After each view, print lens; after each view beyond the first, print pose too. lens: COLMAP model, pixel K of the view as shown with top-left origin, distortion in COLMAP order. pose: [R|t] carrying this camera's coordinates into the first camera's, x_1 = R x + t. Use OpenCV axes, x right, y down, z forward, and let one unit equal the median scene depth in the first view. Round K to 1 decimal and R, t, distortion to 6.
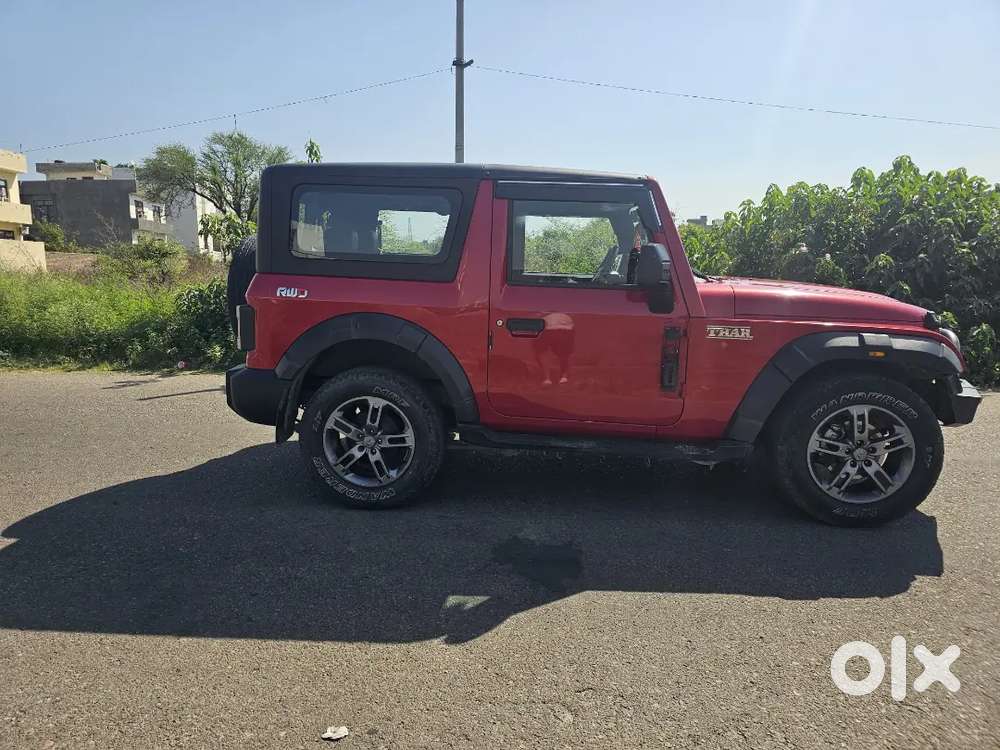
lens RADIAL K [[685.8, 0, 470.8], [0, 685.8, 352.1], [0, 0, 1]] dist [0.035053, -0.043769]
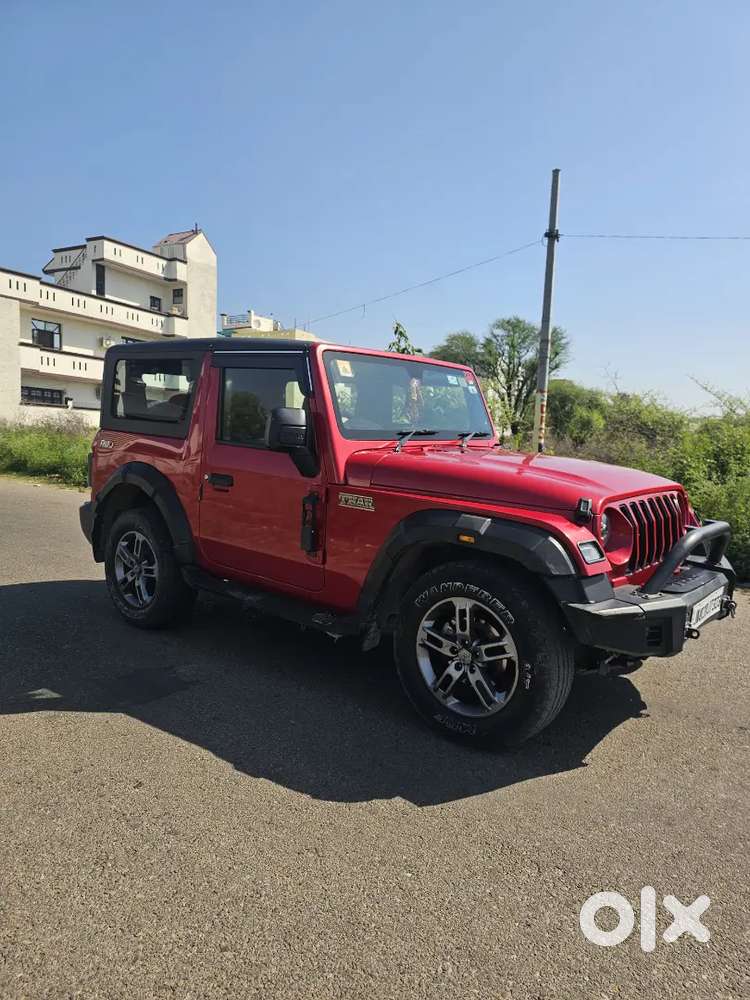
lens RADIAL K [[686.2, 0, 371.5], [0, 686.2, 497.7], [0, 0, 1]] dist [0.034975, -0.002555]
pose [[0.836569, 0.081932, -0.541700, 0.851598], [-0.108389, 0.993962, -0.017053, -0.018532], [0.537032, 0.072980, 0.840399, 0.197208]]
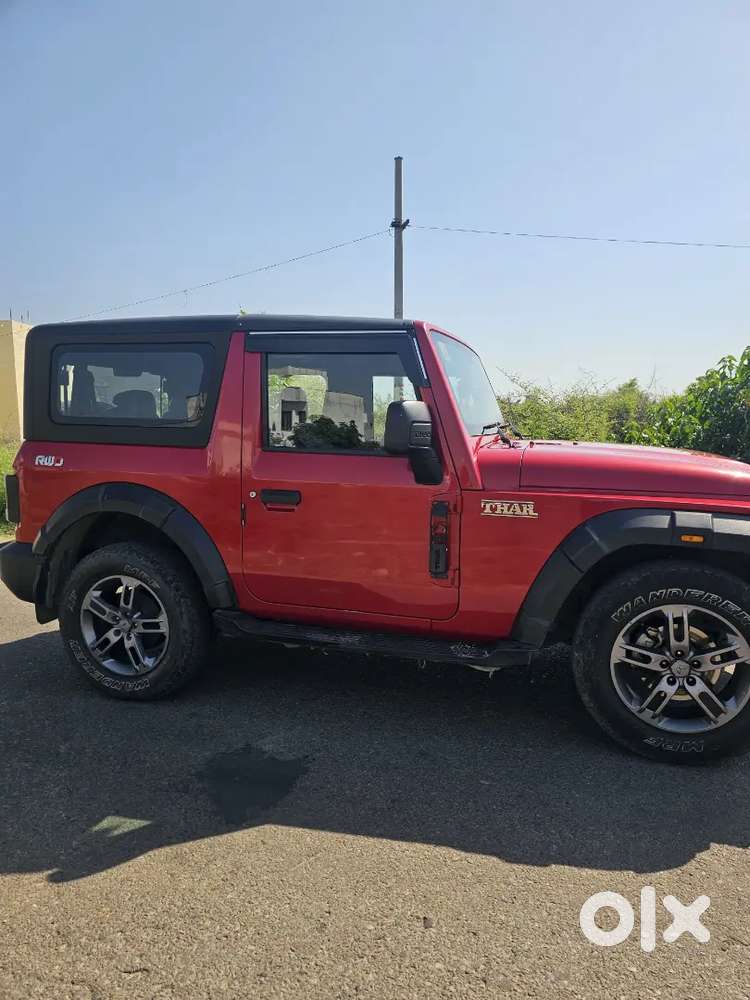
lens RADIAL K [[684.9, 0, 377.3], [0, 684.9, 505.6], [0, 0, 1]] dist [0.047443, -0.053149]
pose [[0.983136, 0.009067, -0.182649, 0.346812], [-0.013859, 0.999592, -0.024974, -0.009112], [0.182348, 0.027084, 0.982861, 0.166049]]
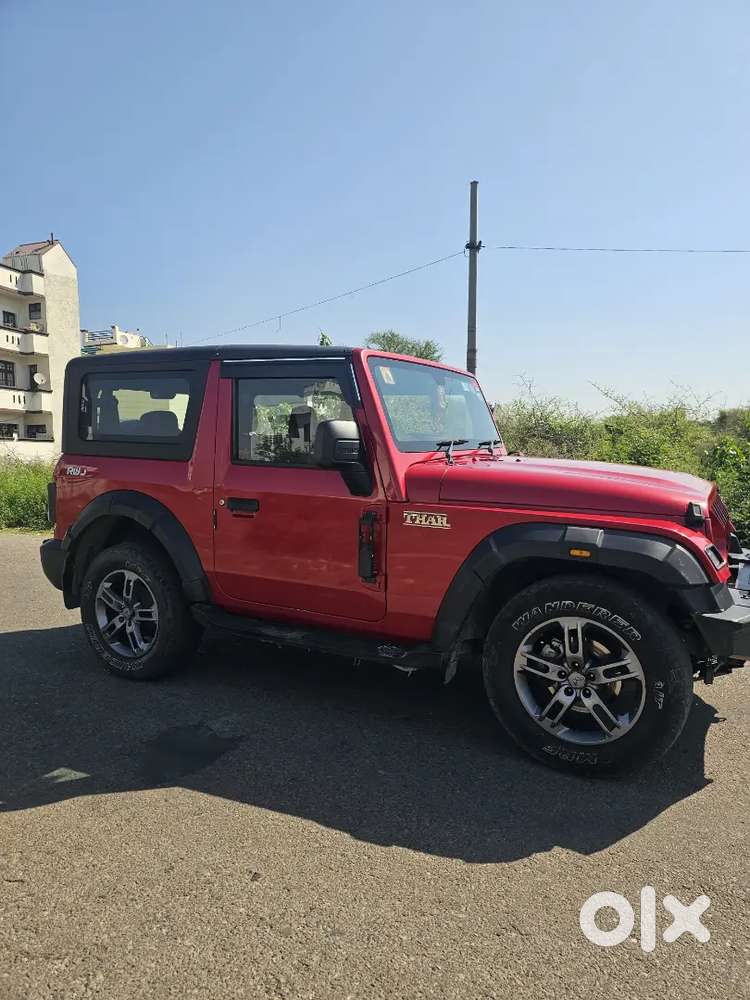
lens RADIAL K [[684.9, 0, 377.3], [0, 684.9, 505.6], [0, 0, 1]] dist [0.047443, -0.053149]
pose [[0.925514, 0.026574, -0.377781, 0.602827], [-0.045509, 0.998111, -0.041283, -0.007360], [0.375970, 0.055401, 0.924974, 0.165654]]
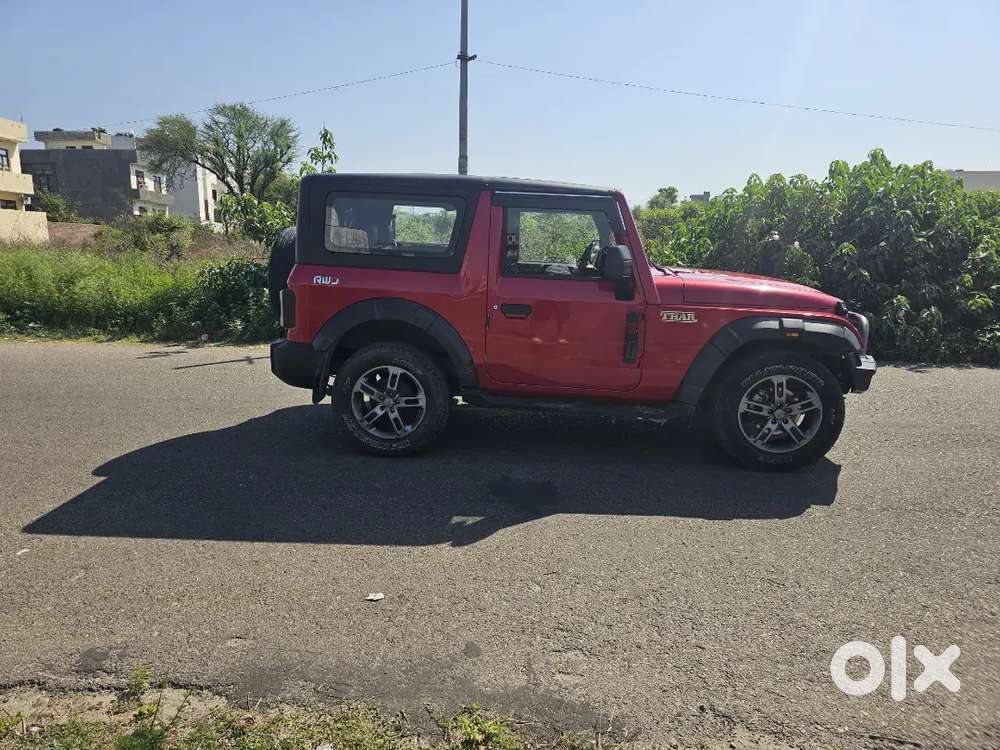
lens RADIAL K [[686.2, 0, 483.6], [0, 686.2, 356.0], [0, 0, 1]] dist [0.034975, -0.002555]
pose [[0.999833, 0.008230, 0.016304, 0.001037], [-0.008925, 0.999034, 0.043019, -0.007214], [-0.015934, -0.043158, 0.998941, -0.232855]]
